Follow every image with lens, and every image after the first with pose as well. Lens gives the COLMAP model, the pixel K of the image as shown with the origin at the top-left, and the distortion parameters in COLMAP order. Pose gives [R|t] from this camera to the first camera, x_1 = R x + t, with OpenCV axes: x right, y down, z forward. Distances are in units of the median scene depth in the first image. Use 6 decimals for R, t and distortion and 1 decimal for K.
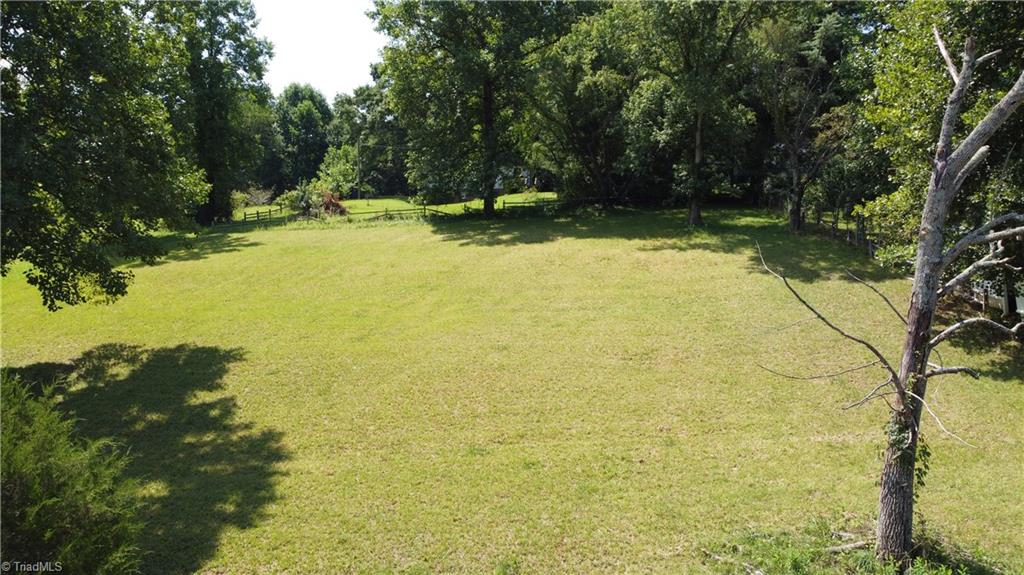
lens RADIAL K [[780.7, 0, 512.2], [0, 780.7, 290.2], [0, 0, 1]] dist [0.012116, -0.012442]
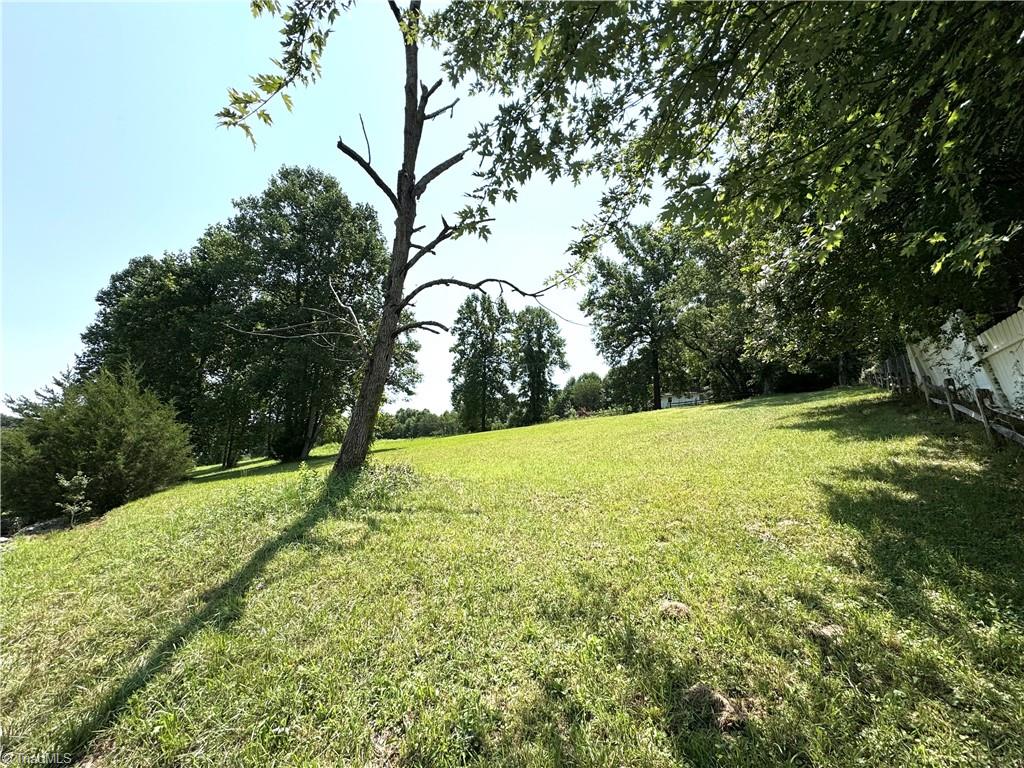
lens RADIAL K [[408.4, 0, 511.5], [0, 408.4, 387.8], [0, 0, 1]] dist [-0.002220, 0.000100]
pose [[0.808664, -0.092739, -0.580916, 0.286951], [-0.053599, 0.971773, -0.229748, 0.092069], [0.585825, 0.216925, 0.780867, 0.169670]]
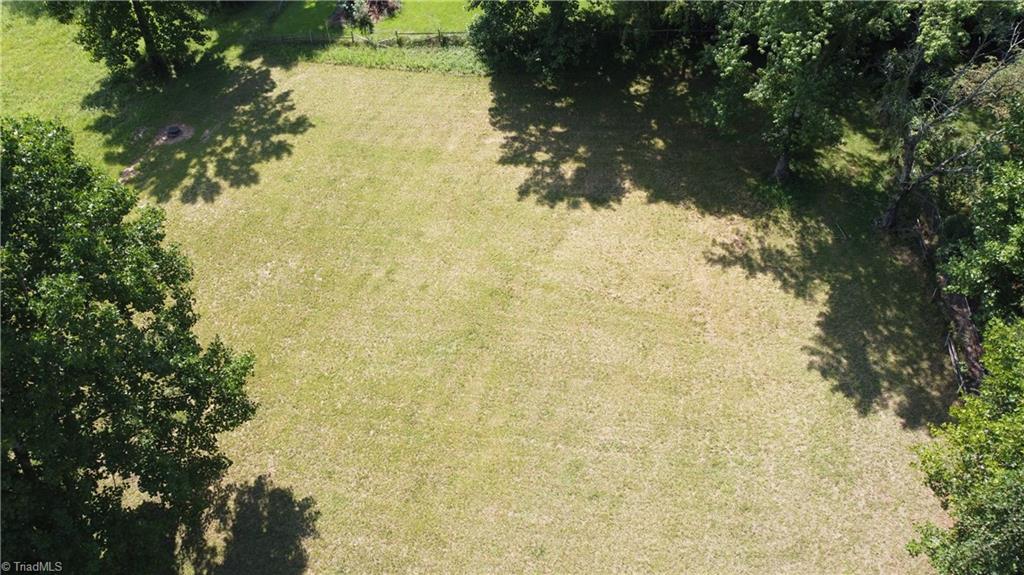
lens RADIAL K [[780.7, 0, 509.7], [0, 780.7, 293.1], [0, 0, 1]] dist [0.012116, -0.012442]
pose [[0.994793, 0.055771, -0.085298, 0.010054], [0.004138, 0.814179, 0.580599, -0.486682], [0.101829, -0.577929, 0.809709, 0.168845]]
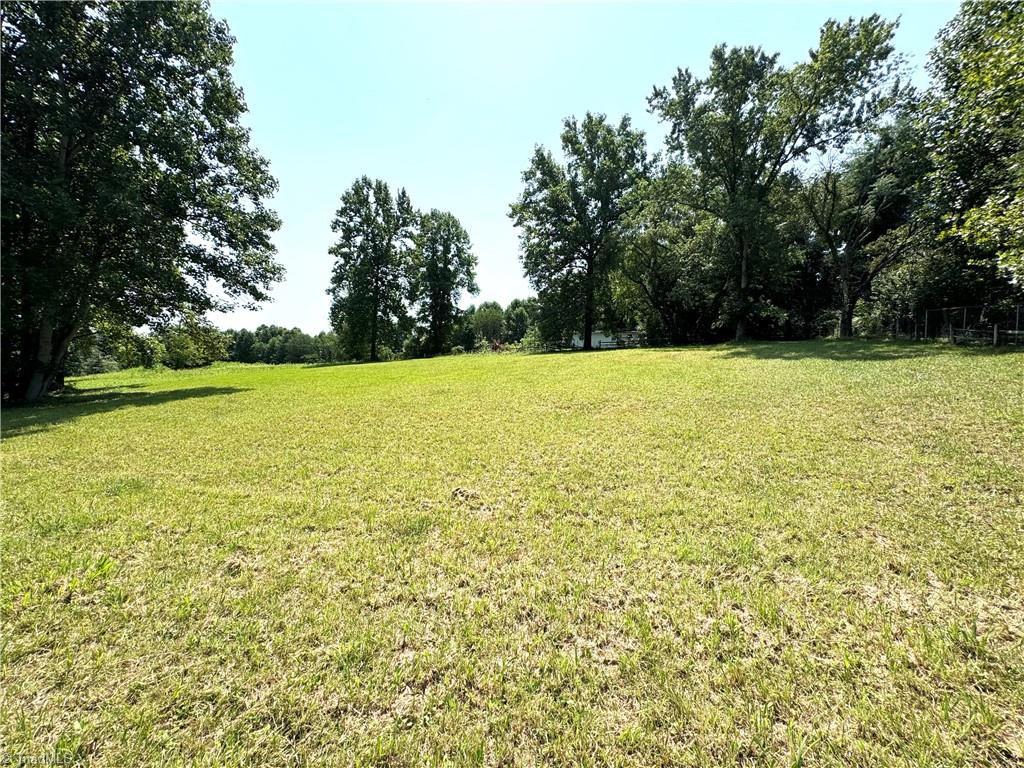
lens RADIAL K [[408.4, 0, 508.6], [0, 408.4, 385.5], [0, 0, 1]] dist [-0.002220, 0.000100]
pose [[0.937026, 0.039825, -0.346981, 0.124002], [-0.073571, 0.993693, -0.084630, 0.055442], [0.341422, 0.104828, 0.934046, 0.325110]]
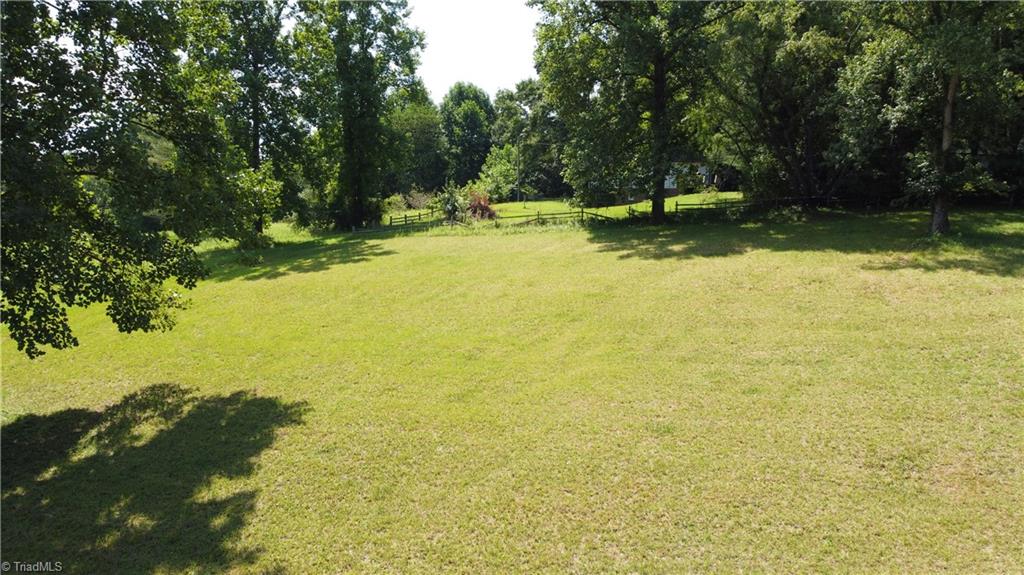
lens RADIAL K [[780.7, 0, 511.7], [0, 780.7, 290.6], [0, 0, 1]] dist [0.012116, -0.012442]
pose [[0.975593, 0.019199, -0.218746, 0.002264], [-0.019708, 0.999806, -0.000141, -0.020977], [0.218701, 0.004448, 0.975782, 0.187781]]
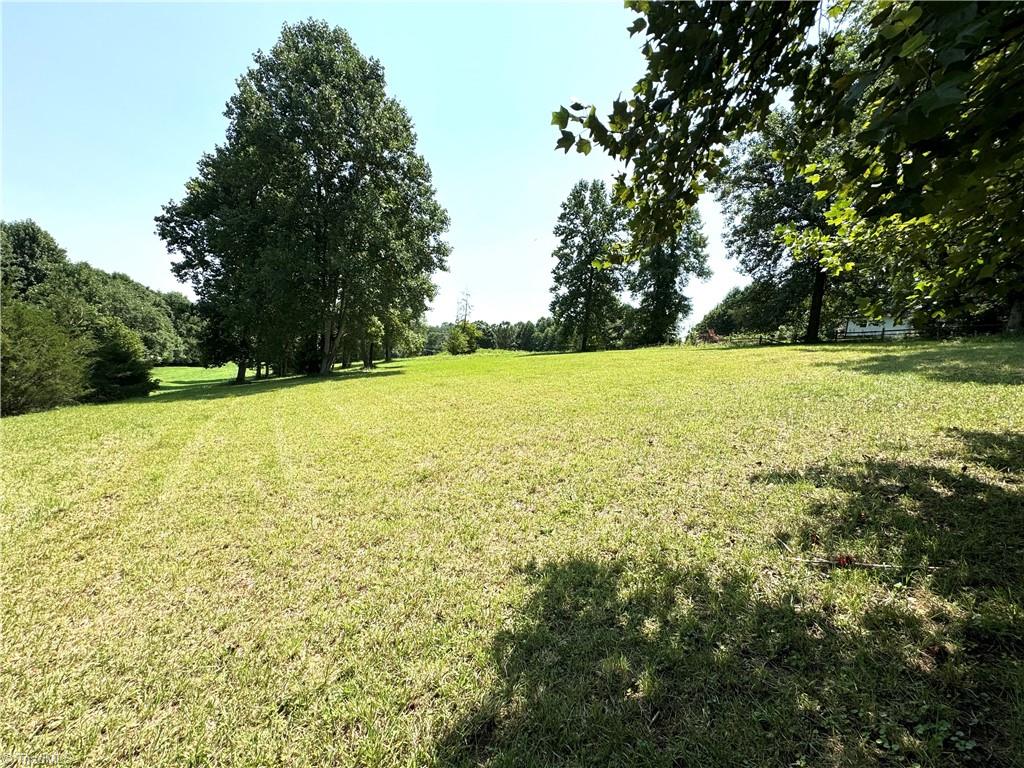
lens RADIAL K [[408.4, 0, 514.4], [0, 408.4, 383.3], [0, 0, 1]] dist [-0.002220, 0.000100]
pose [[0.525335, 0.102117, -0.844746, 0.312806], [-0.157804, 0.987243, 0.021207, 0.021985], [0.836135, 0.122163, 0.534748, 0.428658]]
